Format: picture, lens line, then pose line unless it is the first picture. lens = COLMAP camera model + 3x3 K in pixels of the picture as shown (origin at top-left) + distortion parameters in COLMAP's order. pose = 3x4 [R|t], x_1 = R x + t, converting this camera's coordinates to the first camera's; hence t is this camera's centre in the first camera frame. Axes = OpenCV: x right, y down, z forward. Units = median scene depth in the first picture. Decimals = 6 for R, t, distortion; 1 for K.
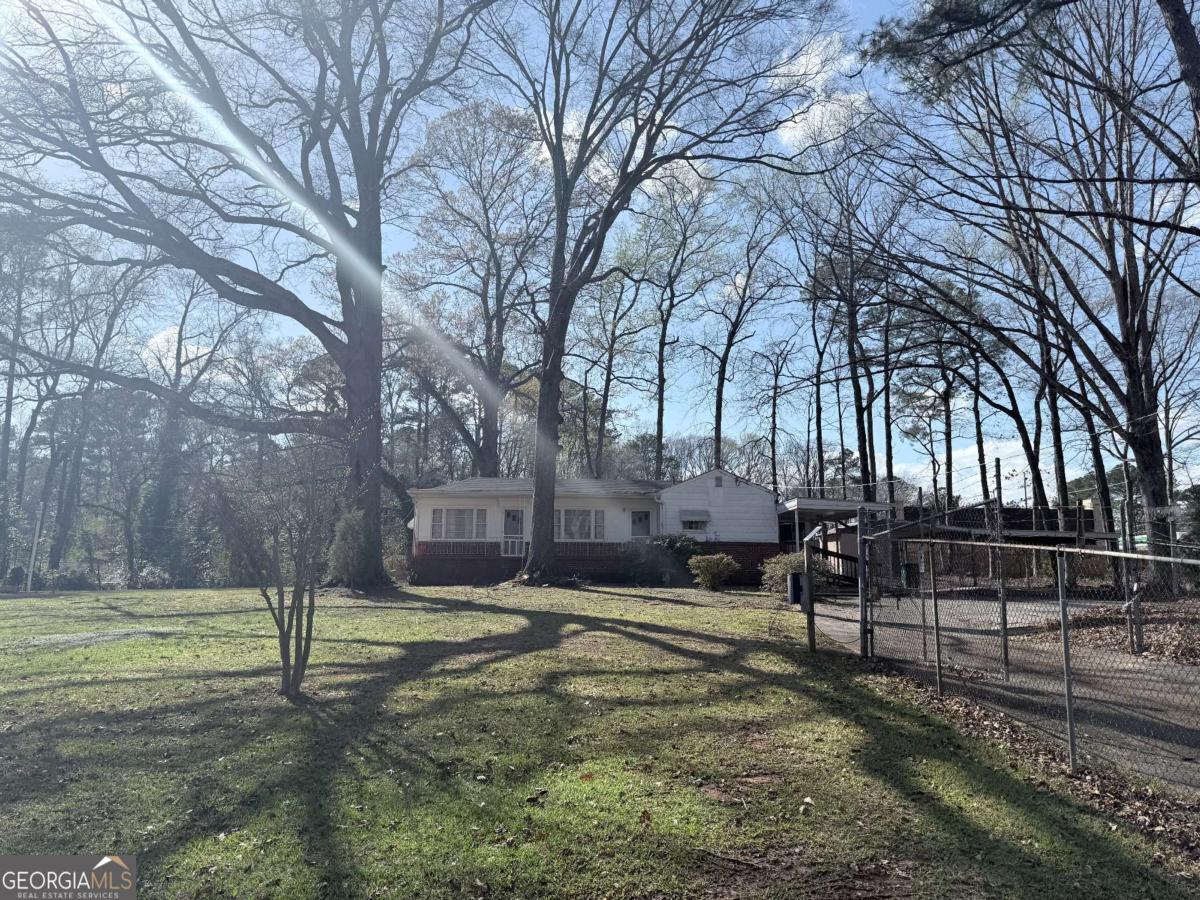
lens RADIAL K [[1016.0, 0, 600.0], [0, 1016.0, 450.0], [0, 0, 1]] dist [0.132200, -0.199463]
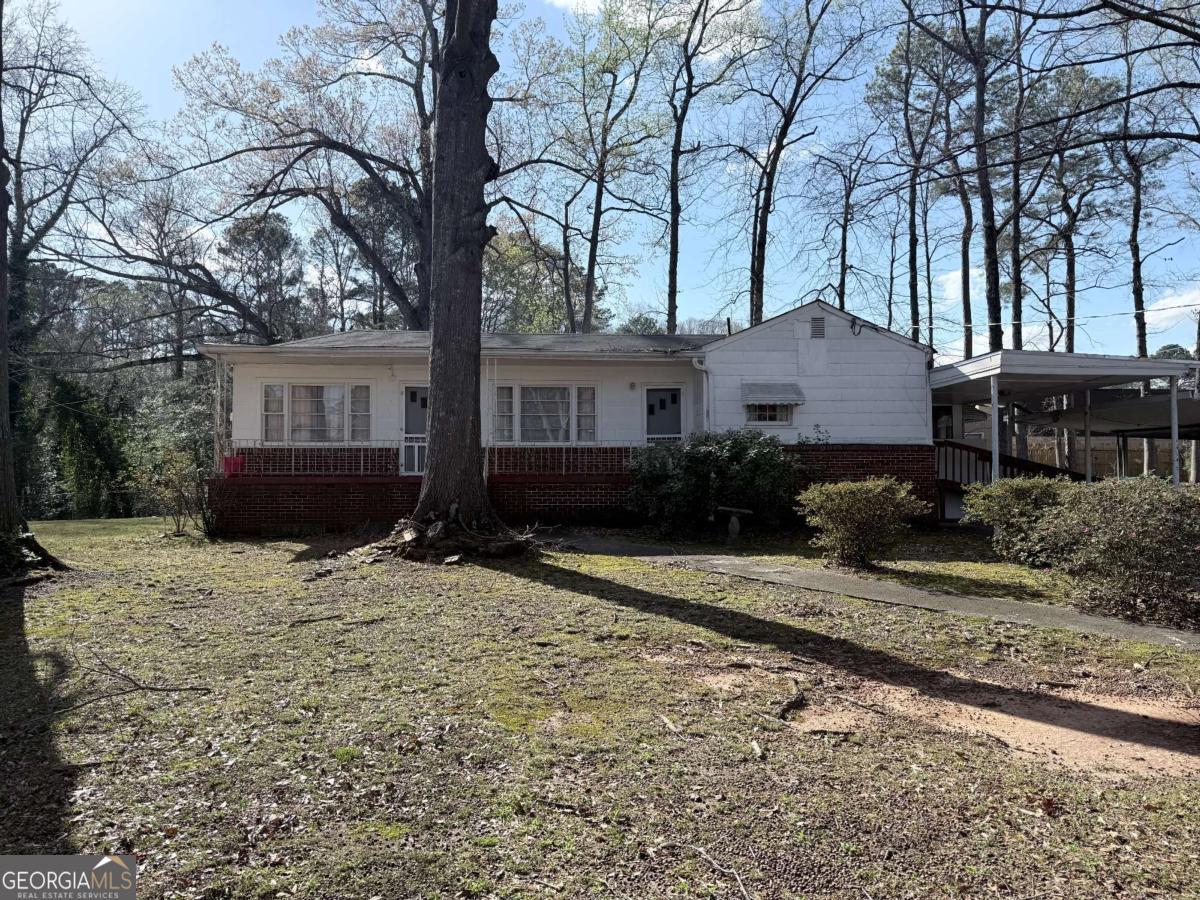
lens RADIAL K [[1016.0, 0, 600.0], [0, 1016.0, 450.0], [0, 0, 1]] dist [0.132200, -0.199463]
pose [[0.999901, -0.008203, 0.011407, 0.000691], [0.006988, 0.994682, 0.102759, 0.030833], [-0.012190, -0.102669, 0.994641, 0.384232]]
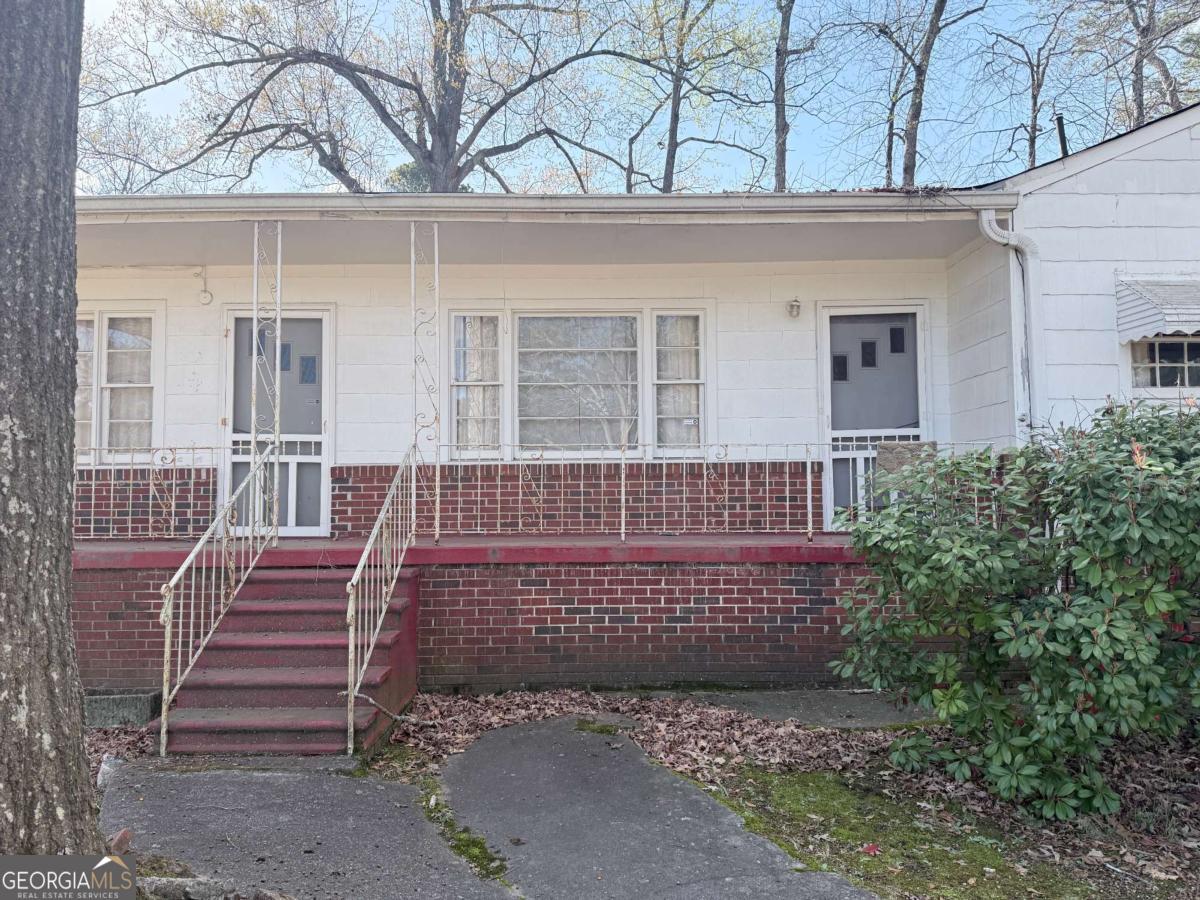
lens RADIAL K [[1016.0, 0, 600.0], [0, 1016.0, 450.0], [0, 0, 1]] dist [0.132200, -0.199463]
pose [[0.998404, -0.017104, -0.053830, -0.004540], [0.021868, 0.995773, 0.089204, 0.056536], [0.052077, -0.090239, 0.994558, 0.644709]]
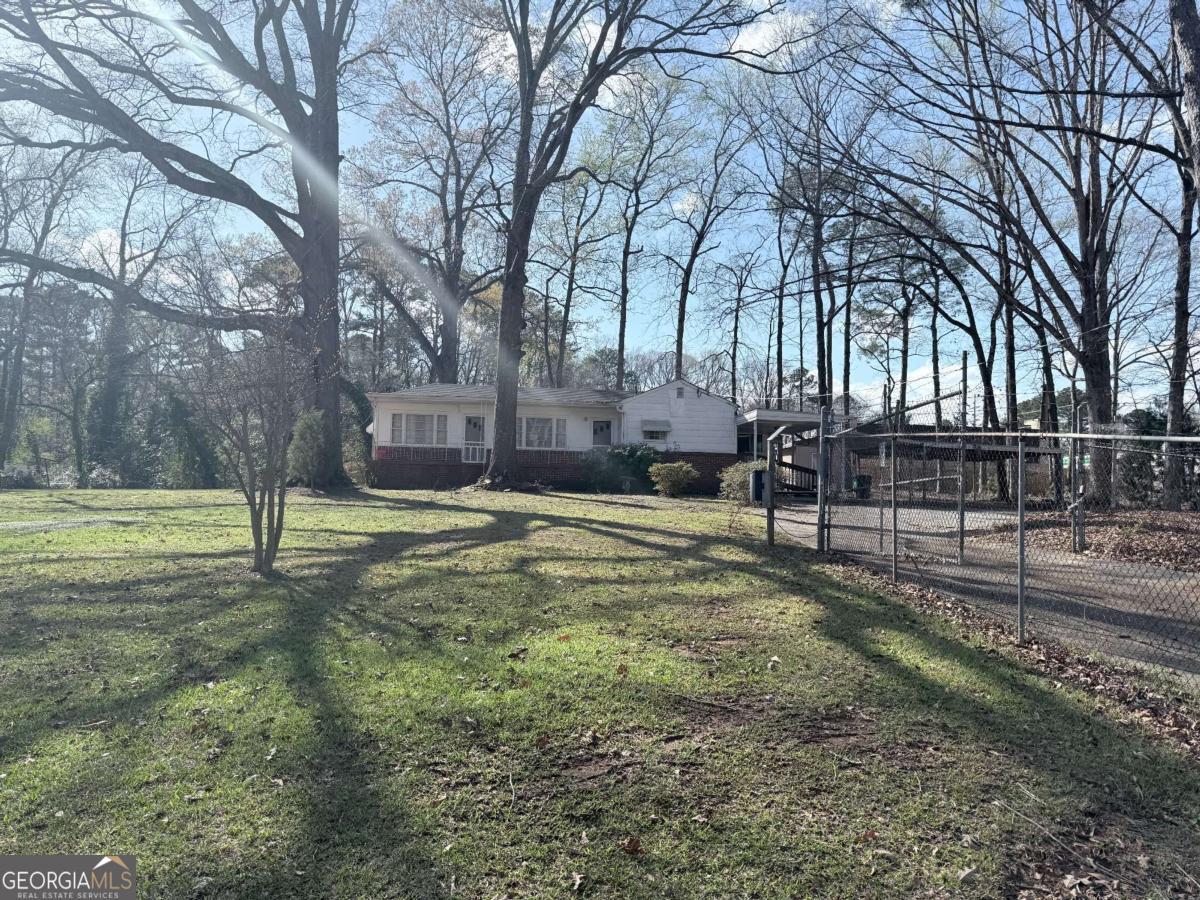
lens RADIAL K [[1014.5, 0, 606.5], [0, 1014.5, 477.6], [0, 0, 1]] dist [0.123221, -0.170543]
pose [[0.998641, 0.017121, 0.049224, -0.003160], [-0.022417, 0.993774, 0.109133, 0.005635], [-0.047049, -0.110088, 0.992808, -0.001126]]
